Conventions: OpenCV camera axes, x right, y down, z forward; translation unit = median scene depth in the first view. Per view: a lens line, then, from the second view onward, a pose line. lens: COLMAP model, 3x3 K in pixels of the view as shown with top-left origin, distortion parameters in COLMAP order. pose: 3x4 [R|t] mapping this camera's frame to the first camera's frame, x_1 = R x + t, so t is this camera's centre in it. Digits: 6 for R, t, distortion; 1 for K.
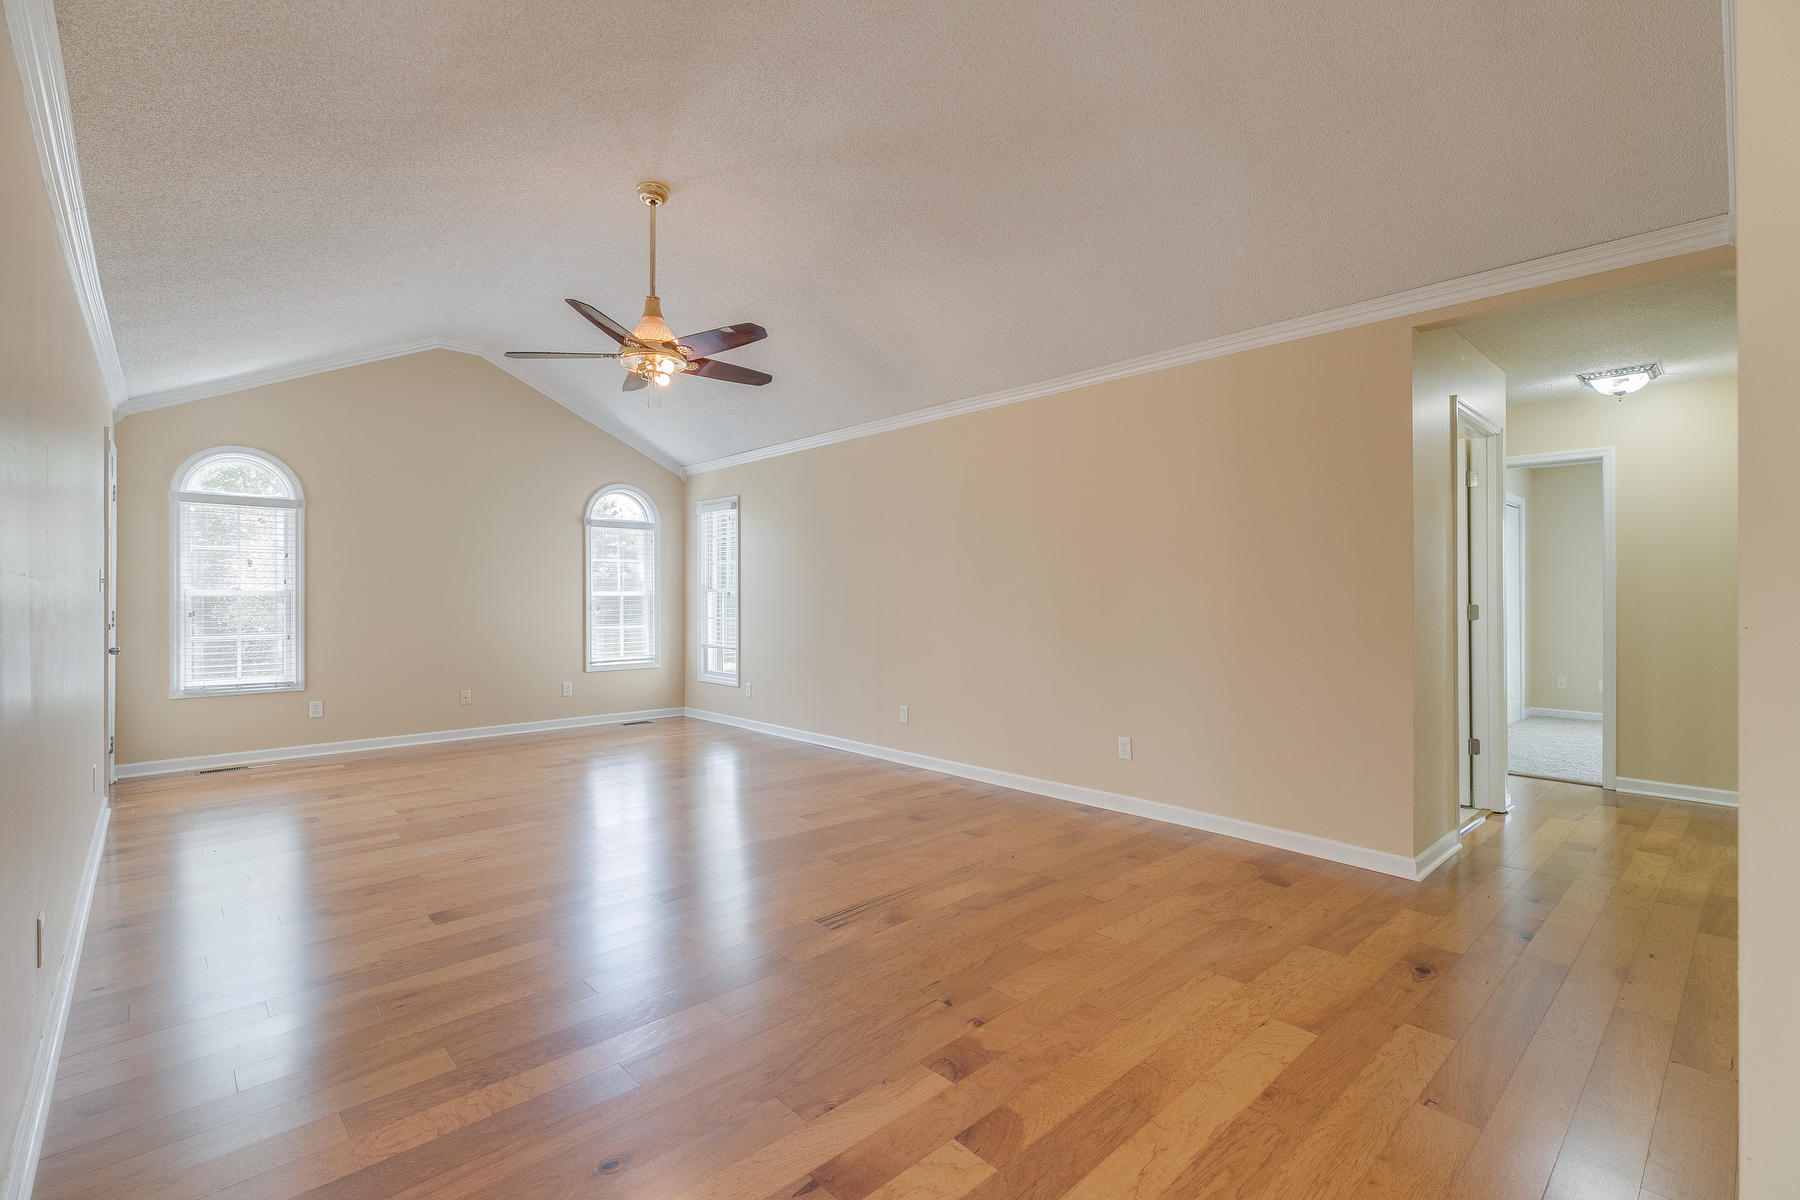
lens RADIAL K [[807.2, 0, 901.3], [0, 807.2, 606.2], [0, 0, 1]] dist [0.005388, 0.000543]
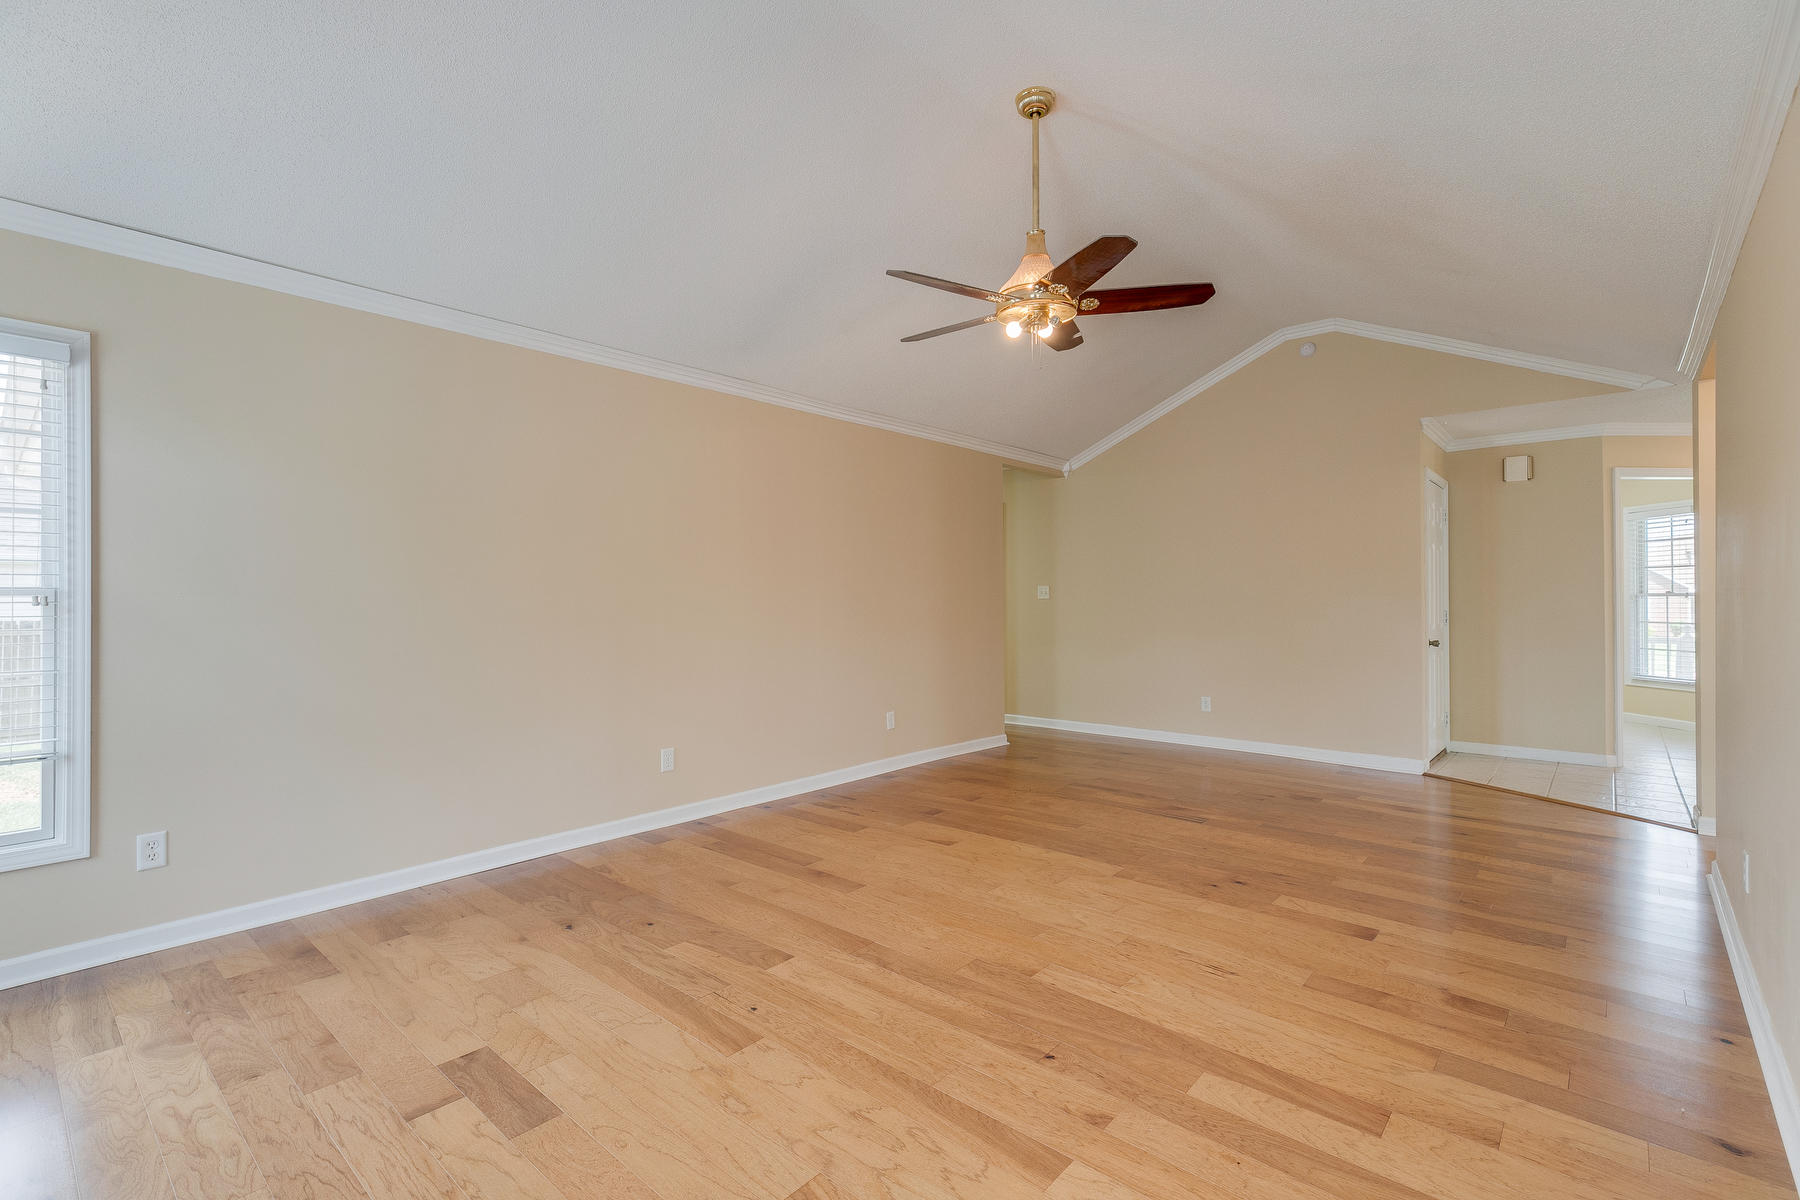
lens RADIAL K [[816.0, 0, 893.7], [0, 816.0, 582.6], [0, 0, 1]] dist [0.003980, 0.000249]
pose [[-0.097545, 0.018591, 0.995057, -1.077408], [0.013163, 0.999762, -0.017389, -0.020481], [-0.995144, 0.011402, -0.097766, 1.190284]]
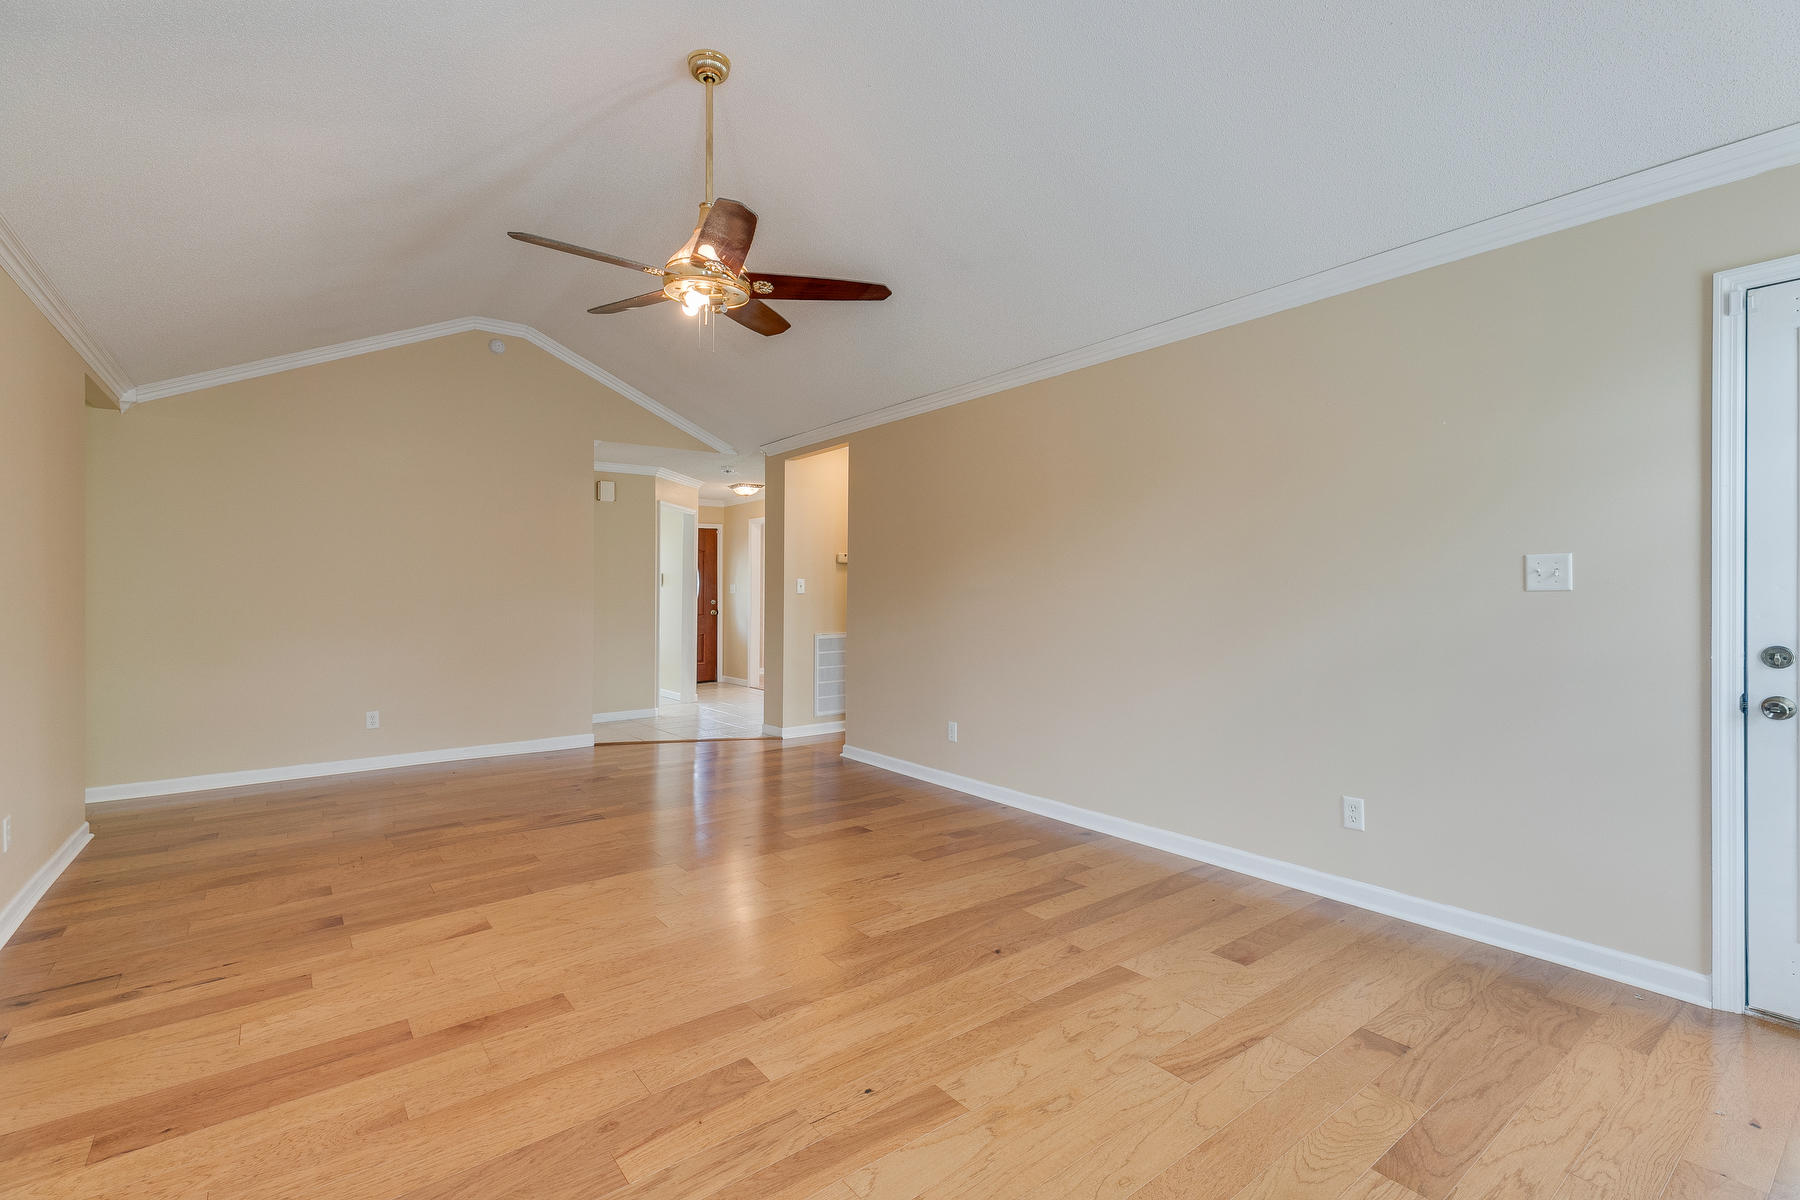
lens RADIAL K [[814.6, 0, 901.7], [0, 814.6, 598.4], [0, 0, 1]] dist [0.003956, 0.000466]
pose [[-0.995949, 0.003946, 0.089832, -0.549238], [0.005717, 0.999794, 0.019468, -0.026903], [-0.089737, 0.019903, -0.995767, 1.703236]]
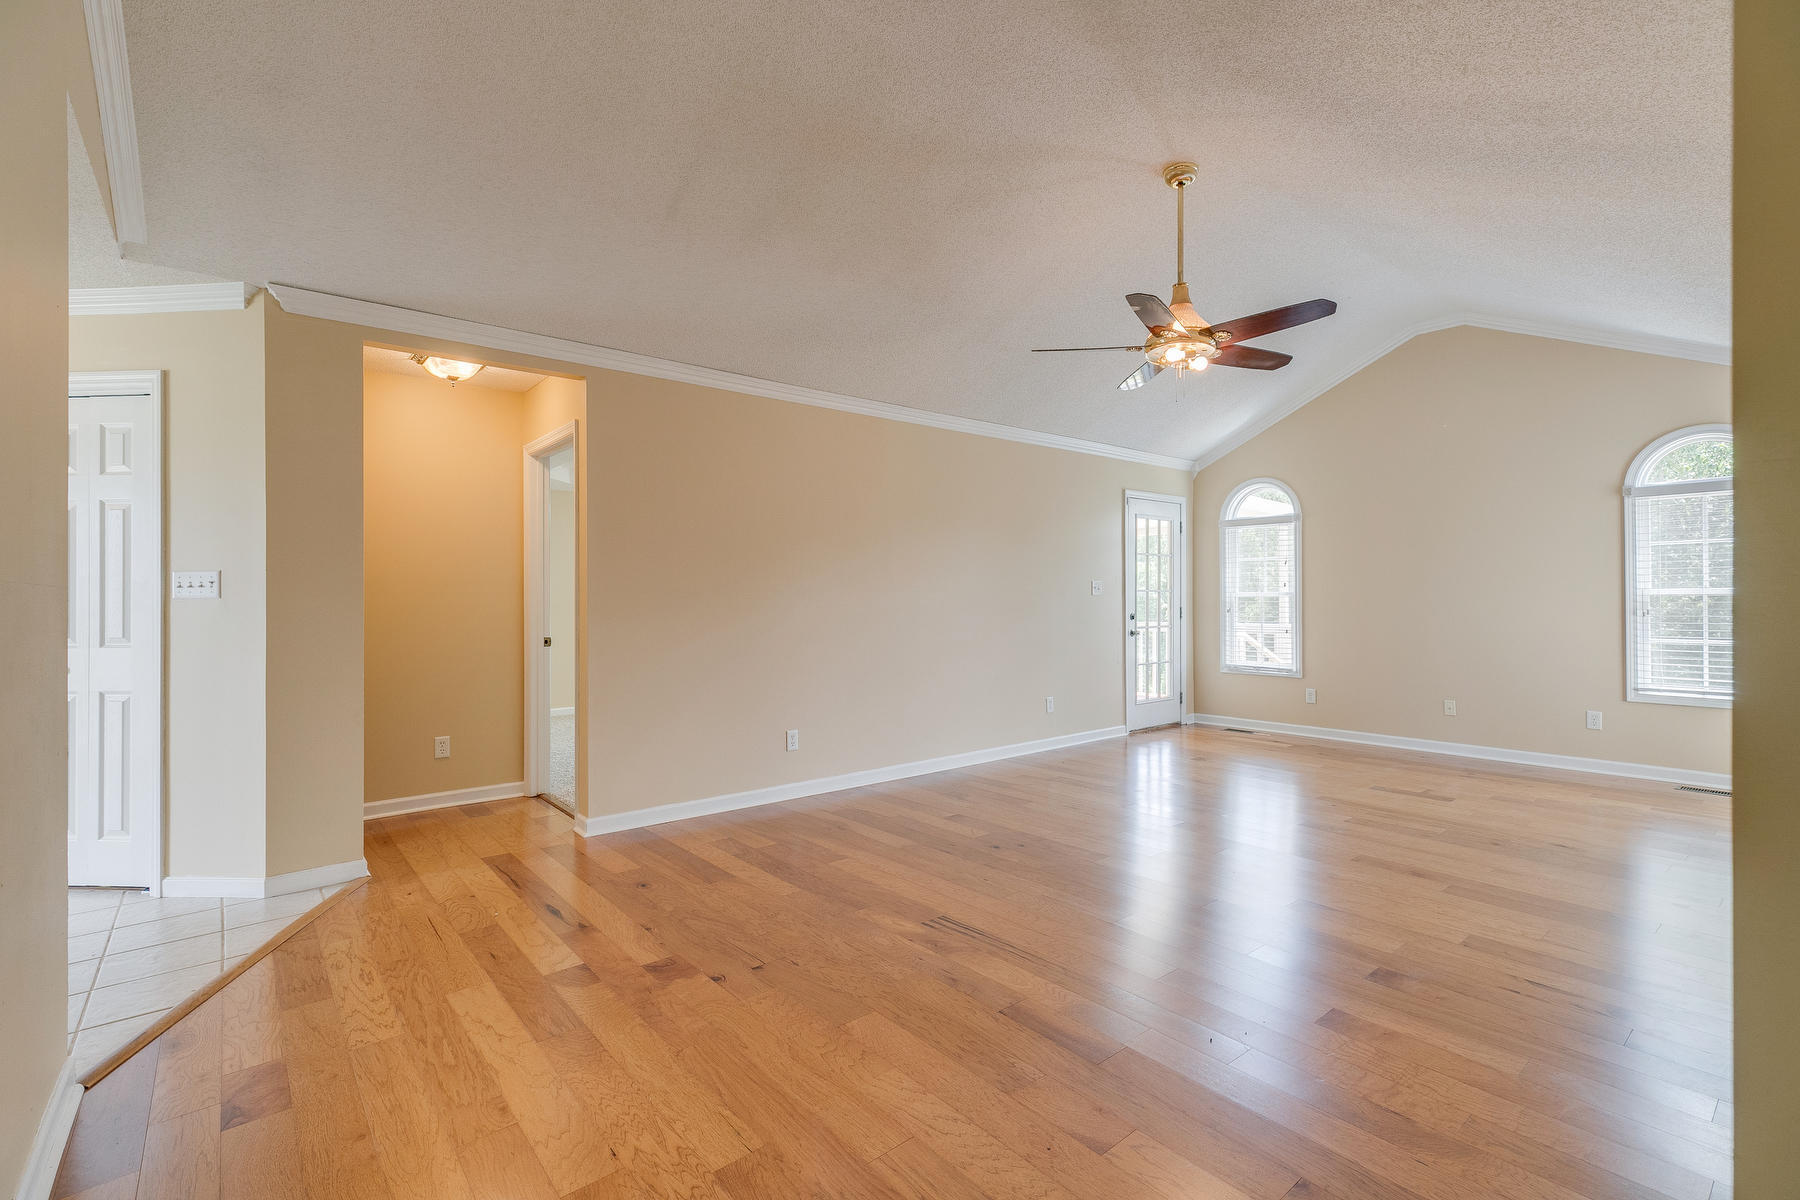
lens RADIAL K [[807.2, 0, 901.3], [0, 807.2, 606.2], [0, 0, 1]] dist [0.005388, 0.000543]
pose [[-0.052672, 0.010345, -0.998558, 0.642867], [-0.007741, 0.999912, 0.010767, -0.009838], [0.998582, 0.008297, -0.052588, 0.701352]]
